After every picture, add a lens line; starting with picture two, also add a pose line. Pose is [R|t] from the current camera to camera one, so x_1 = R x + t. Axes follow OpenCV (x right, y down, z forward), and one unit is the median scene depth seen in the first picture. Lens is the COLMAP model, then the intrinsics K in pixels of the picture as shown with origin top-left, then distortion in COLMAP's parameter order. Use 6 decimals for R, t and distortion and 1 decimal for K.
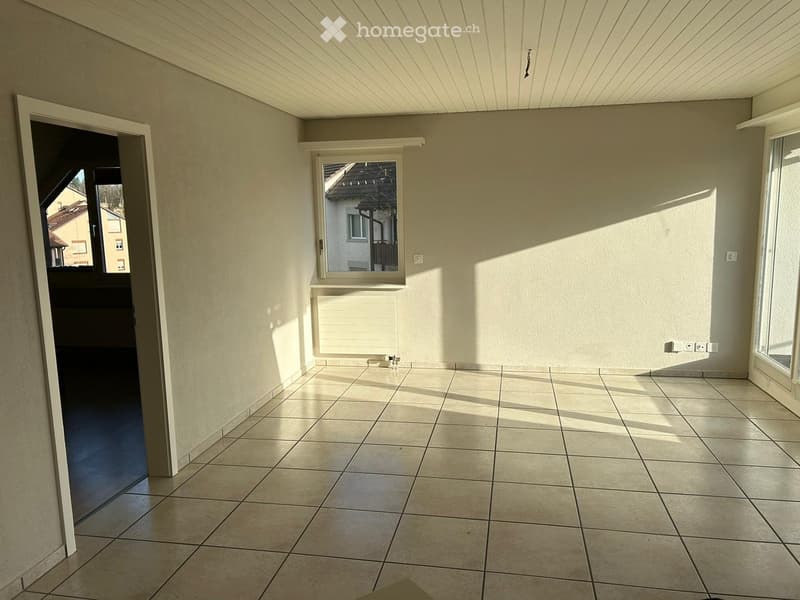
lens RADIAL K [[601.6, 0, 391.3], [0, 601.6, 292.7], [0, 0, 1]] dist [0.014113, -0.006973]
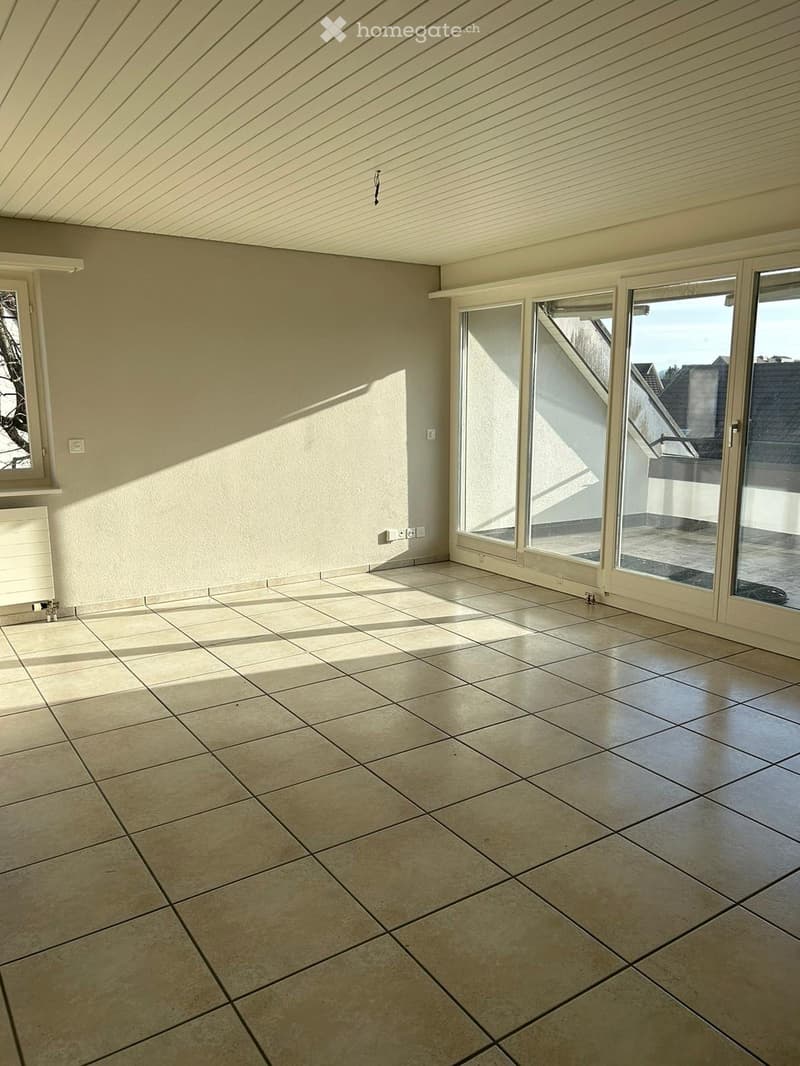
lens RADIAL K [[801.7, 0, 394.4], [0, 801.7, 541.6], [0, 0, 1]] dist [0.014113, -0.006973]
pose [[0.700838, -0.111149, 0.704608, -0.376955], [0.080960, 0.993797, 0.076240, 0.006883], [-0.708711, 0.003613, 0.705490, 0.150855]]
